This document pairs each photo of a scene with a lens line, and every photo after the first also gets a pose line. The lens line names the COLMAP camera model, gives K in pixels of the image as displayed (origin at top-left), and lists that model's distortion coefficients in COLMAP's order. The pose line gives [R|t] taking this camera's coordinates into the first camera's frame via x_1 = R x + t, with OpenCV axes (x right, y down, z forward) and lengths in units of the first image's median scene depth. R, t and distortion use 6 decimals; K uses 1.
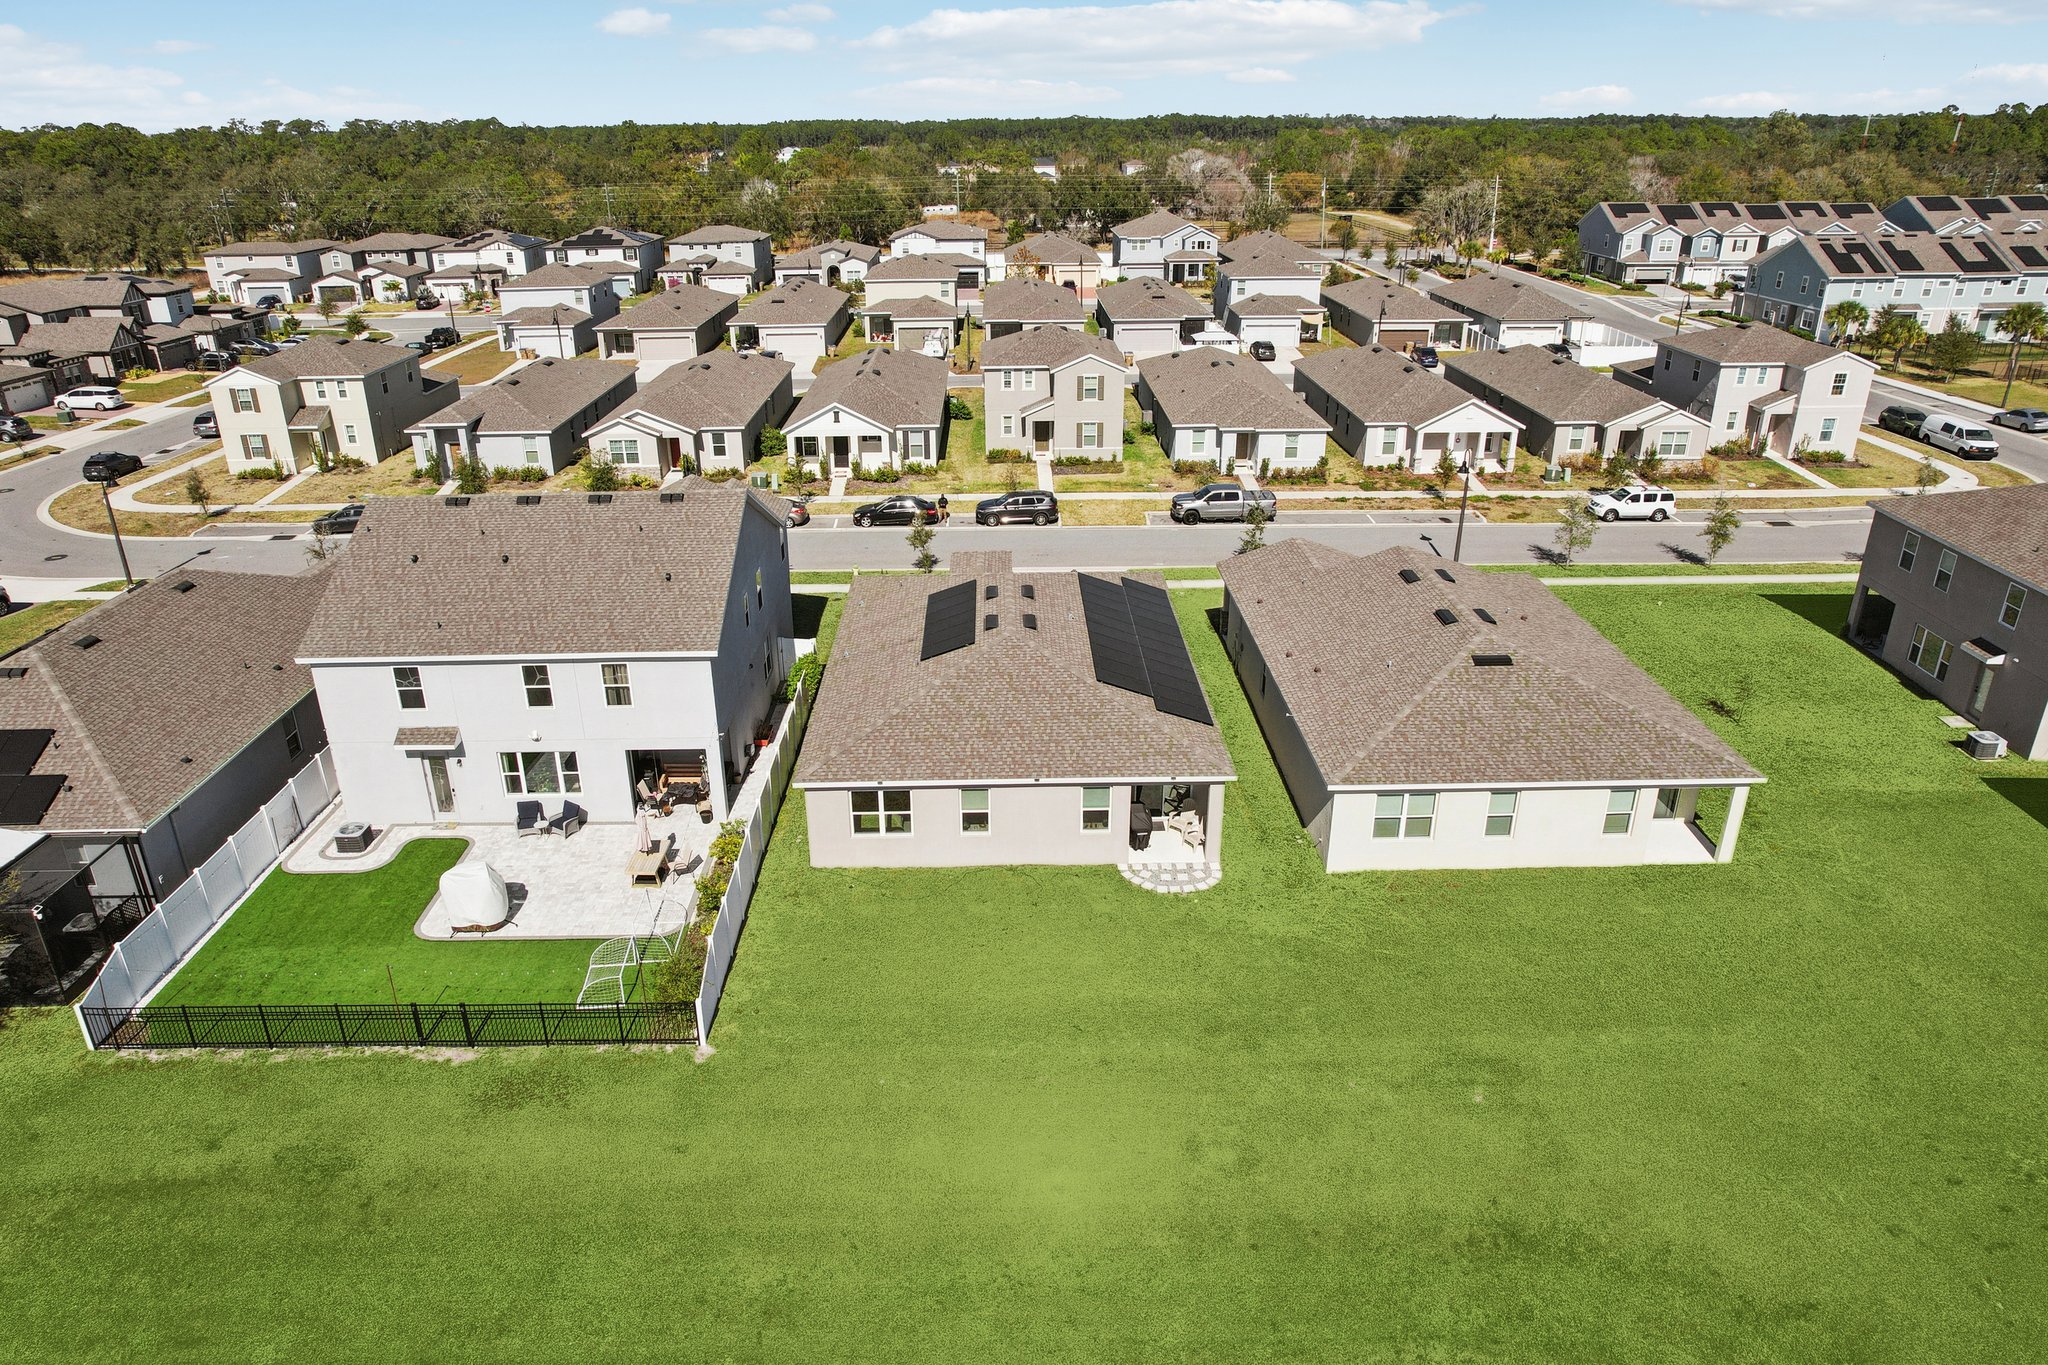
lens RADIAL K [[1343.8, 0, 1017.0], [0, 1343.8, 681.4], [0, 0, 1]] dist [-0.079315, 0.067295]
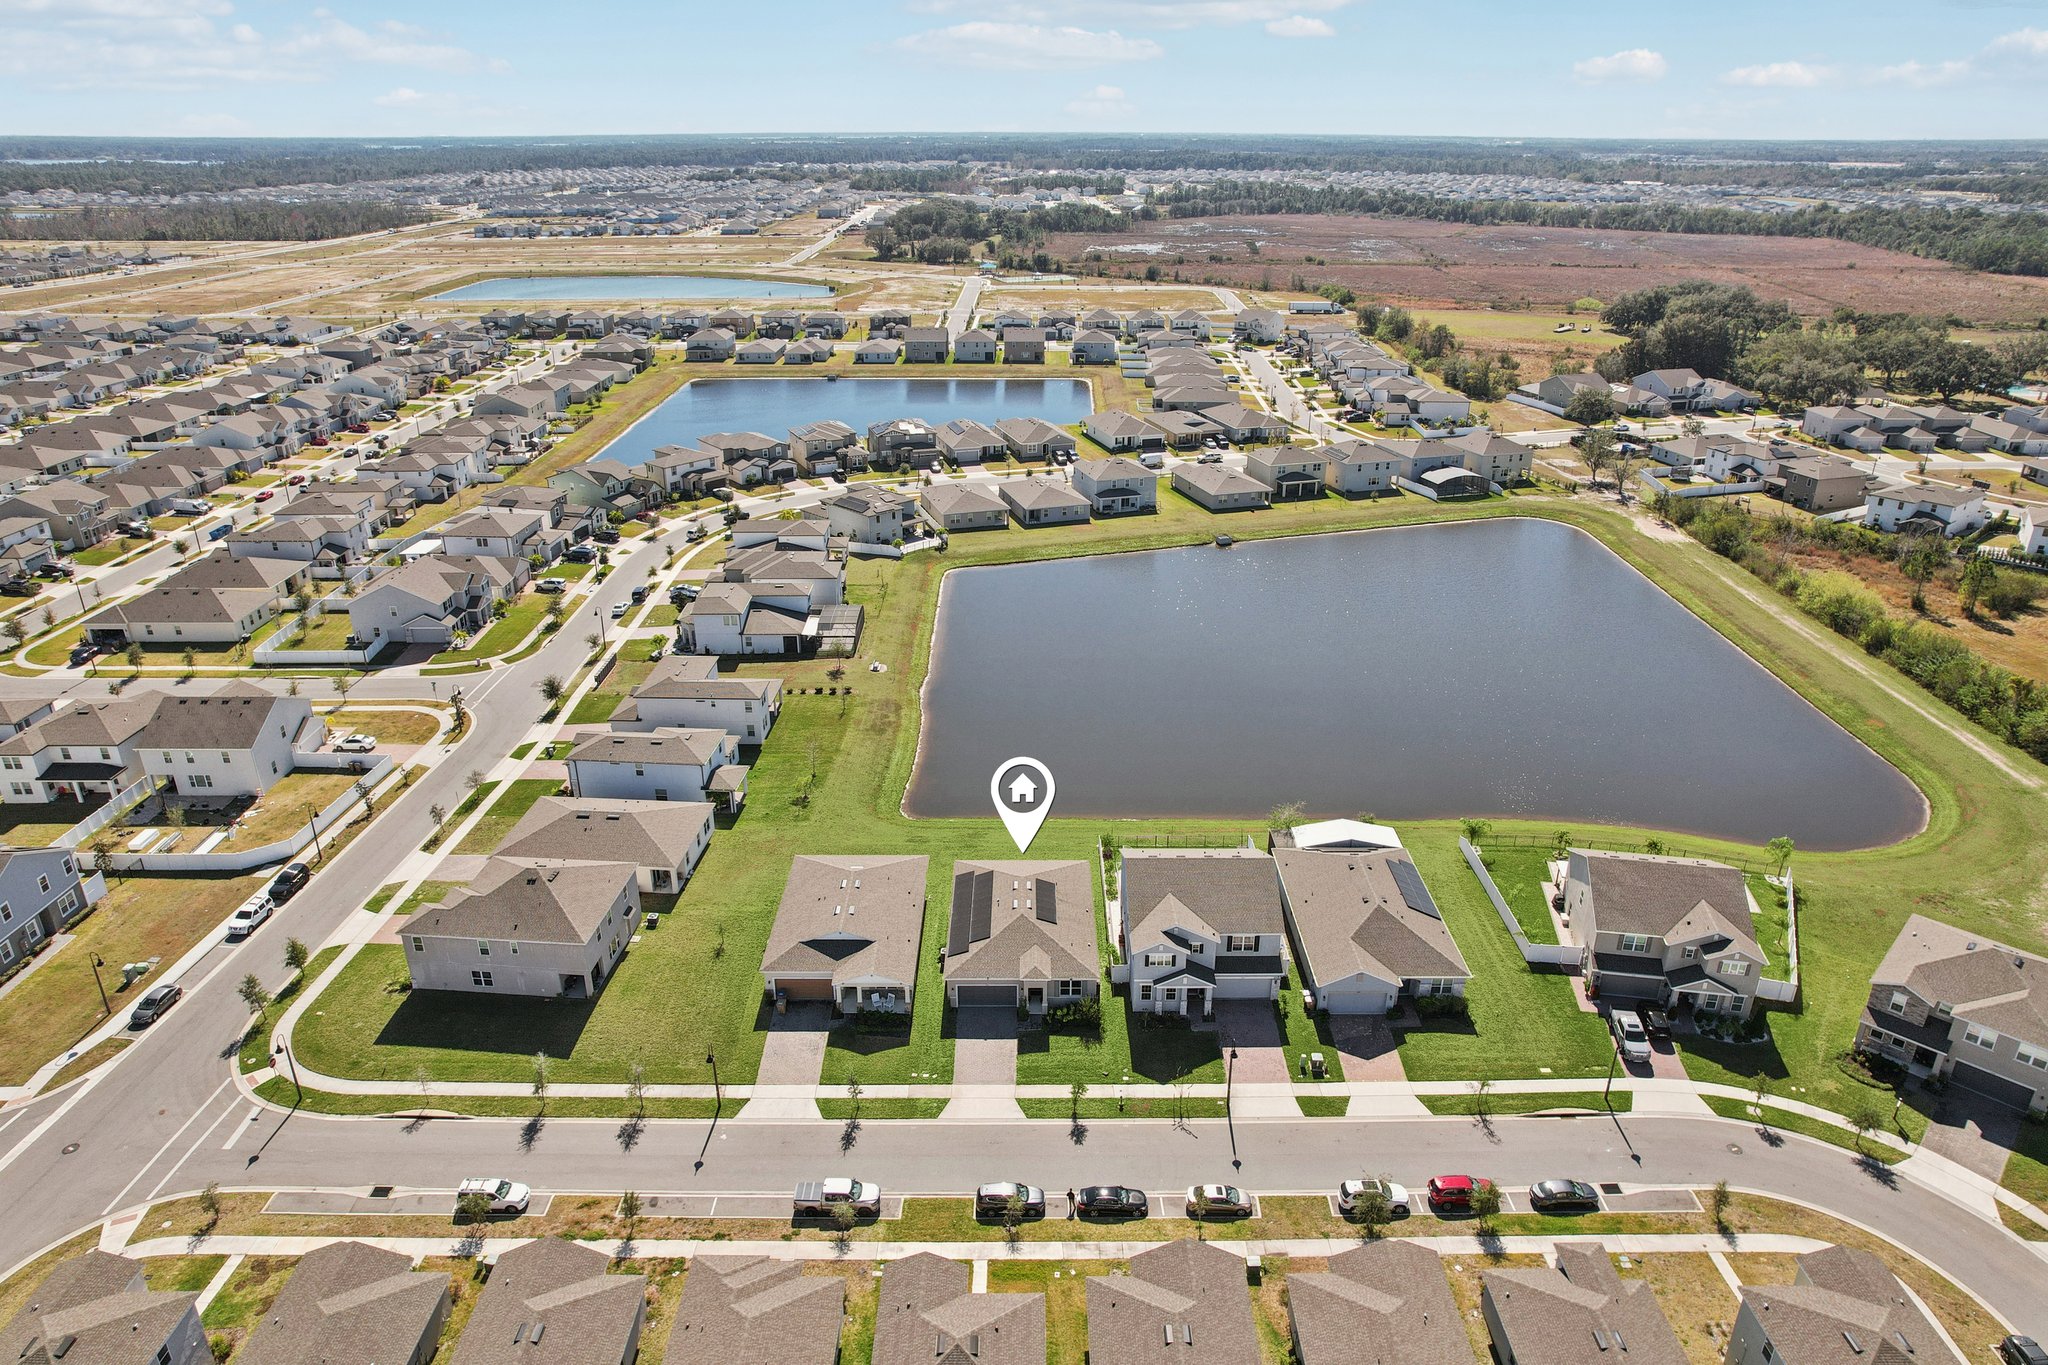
lens RADIAL K [[1310.3, 0, 1029.6], [0, 1310.3, 705.3], [0, 0, 1]] dist [-0.071420, 0.062552]
pose [[-0.999871, 0.002237, 0.015902, -0.033125], [0.013168, 0.681030, 0.732137, -1.168683], [-0.009192, 0.732252, -0.680972, 1.339664]]
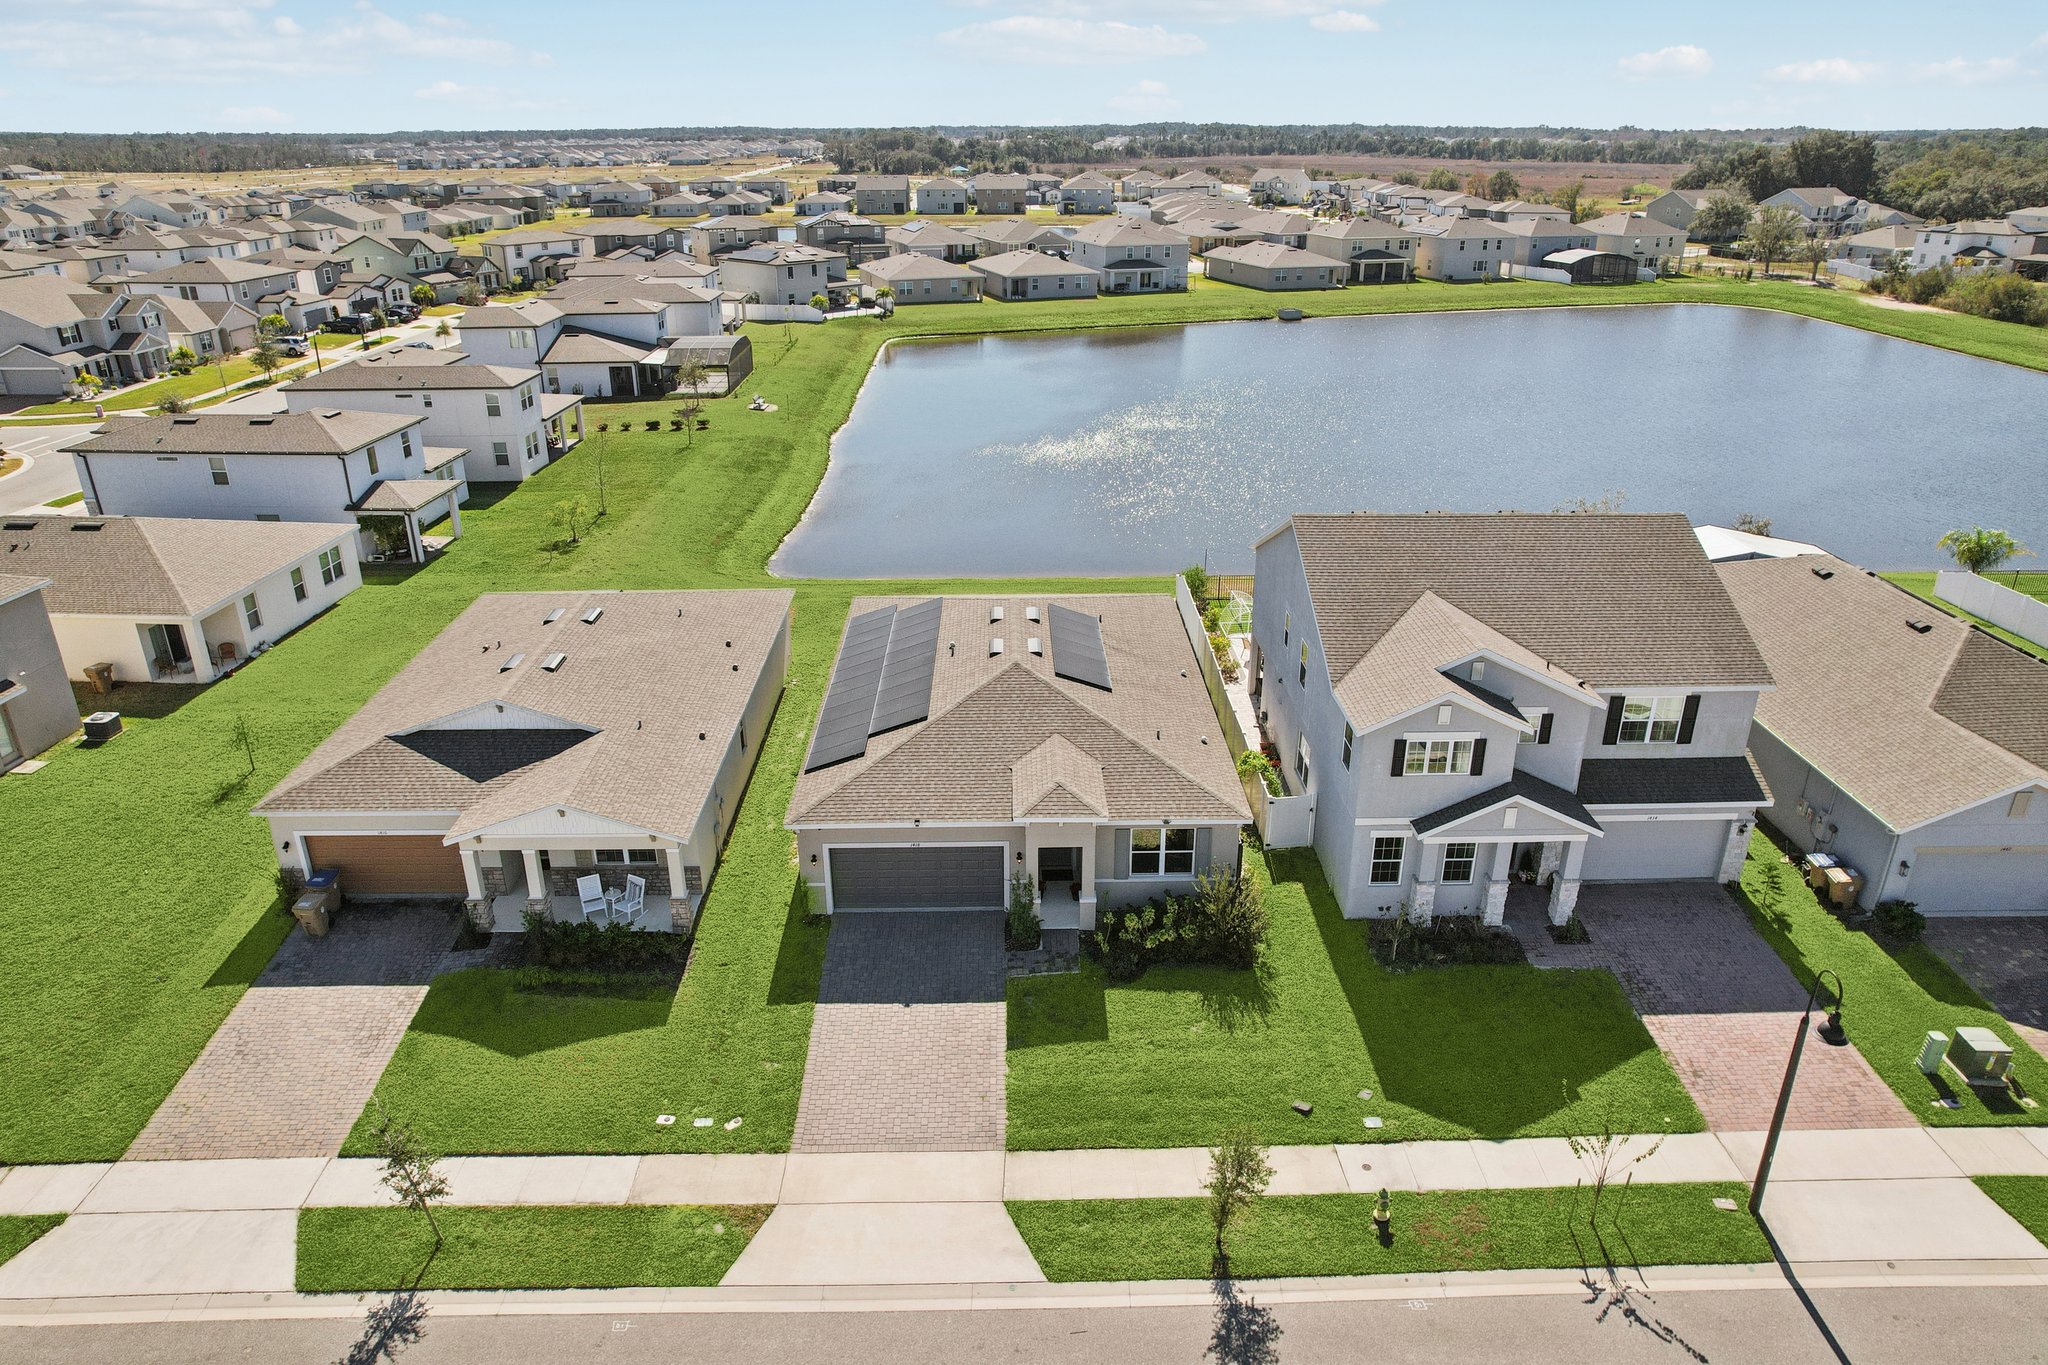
lens RADIAL K [[1310.3, 0, 1029.6], [0, 1310.3, 705.3], [0, 0, 1]] dist [-0.071420, 0.062552]
pose [[-0.999919, 0.012715, 0.000786, -0.008959], [0.009251, 0.682315, 0.731000, -0.391769], [0.008759, 0.730947, -0.682377, 0.930451]]
